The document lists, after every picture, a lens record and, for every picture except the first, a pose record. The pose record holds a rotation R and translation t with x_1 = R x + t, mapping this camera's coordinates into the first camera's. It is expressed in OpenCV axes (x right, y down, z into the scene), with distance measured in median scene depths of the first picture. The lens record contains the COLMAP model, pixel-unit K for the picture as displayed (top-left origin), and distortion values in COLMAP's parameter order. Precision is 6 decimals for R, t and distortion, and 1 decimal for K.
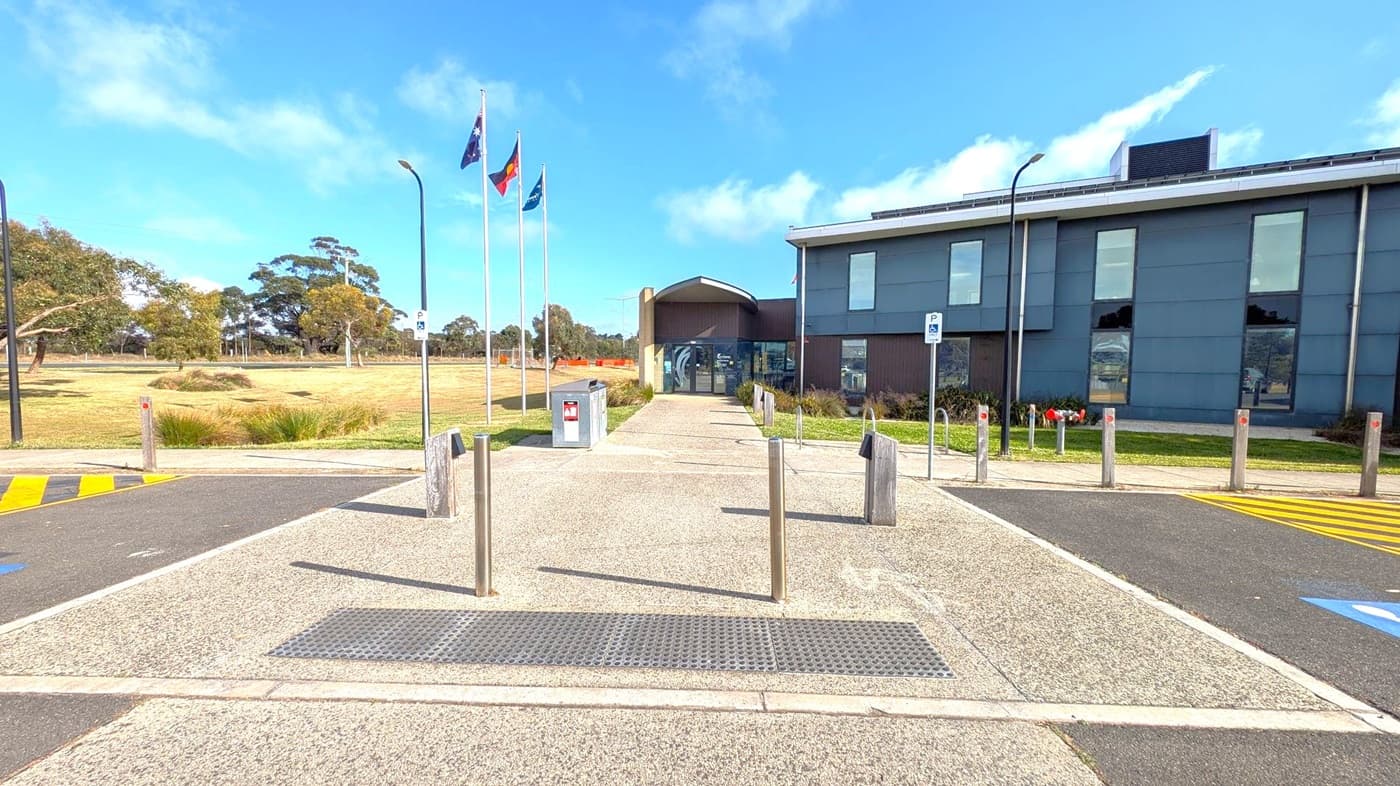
lens RADIAL K [[526.0, 0, 698.5], [0, 526.0, 391.8], [0, 0, 1]] dist [0.001093, -0.002012]
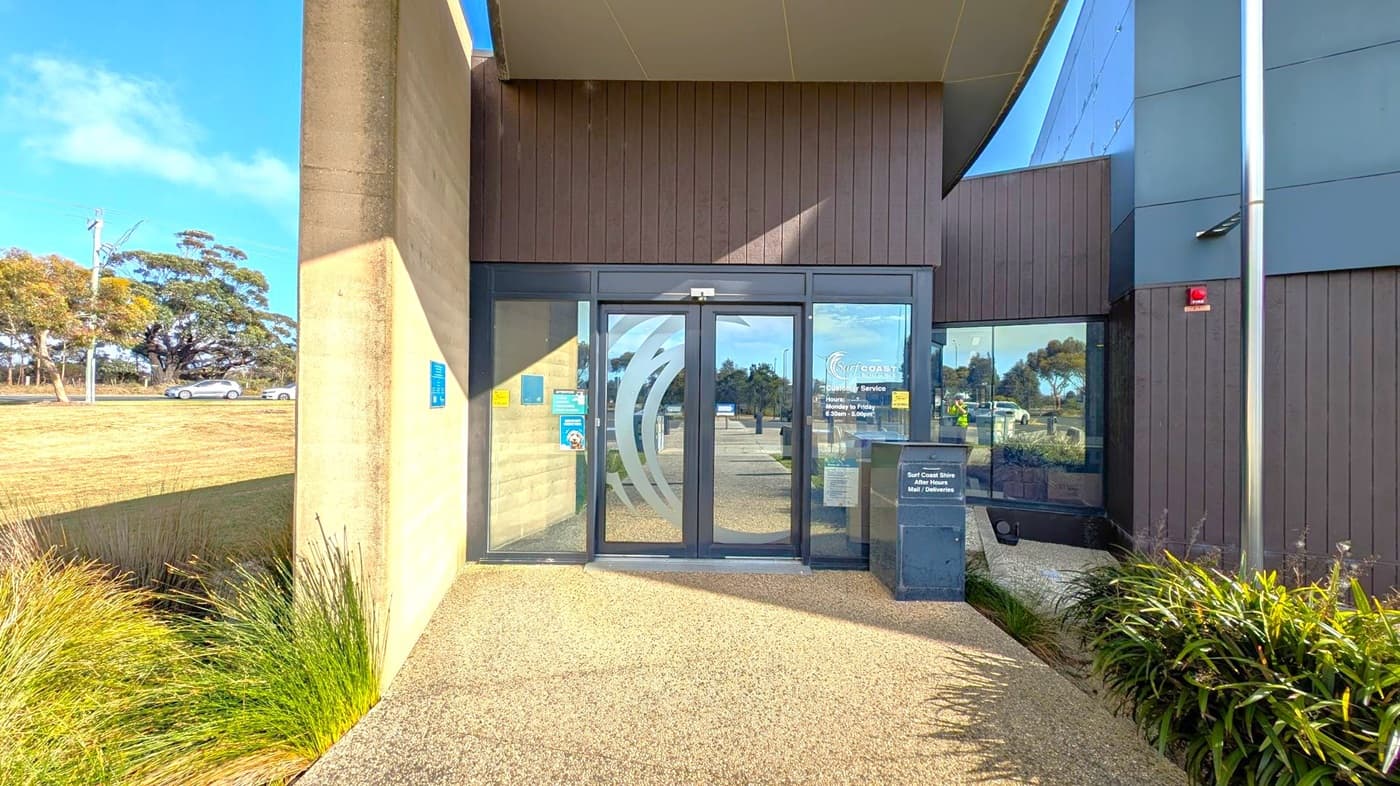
lens RADIAL K [[526.0, 0, 699.5], [0, 526.0, 395.6], [0, 0, 1]] dist [0.001093, -0.002012]
pose [[0.999397, 0.004022, 0.034500, -0.018533], [-0.001936, 0.998178, -0.060300, -0.048754], [-0.034680, 0.060197, 0.997584, 0.885769]]
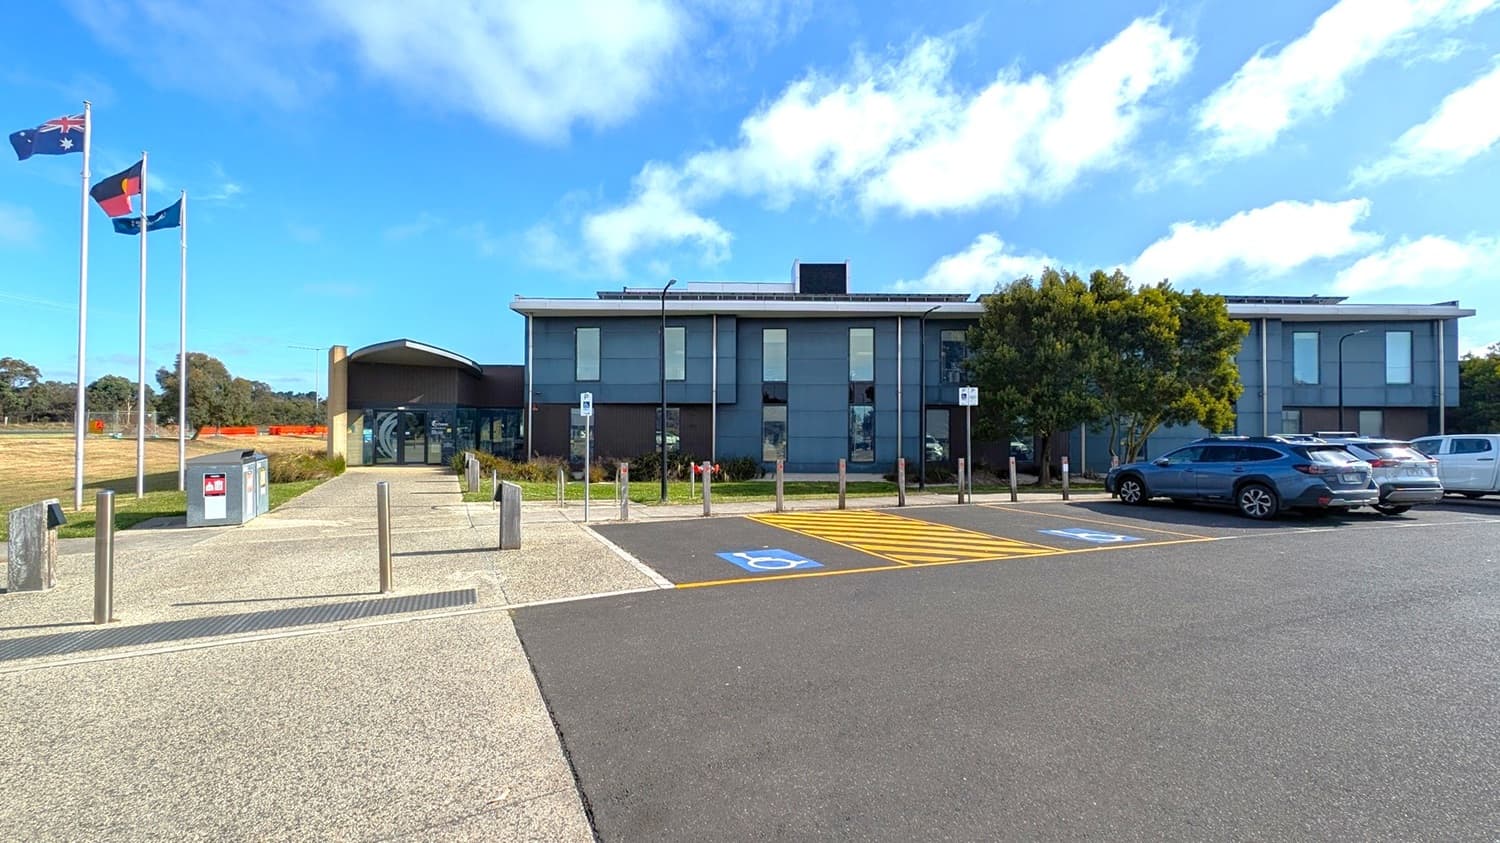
lens RADIAL K [[563.6, 0, 753.5], [0, 563.6, 424.3], [0, 0, 1]] dist [0.001093, -0.002012]
pose [[0.871465, 0.002206, 0.490454, 0.047558], [0.029244, 0.997977, -0.056451, 0.007316], [-0.489586, 0.063538, 0.869637, -0.160958]]
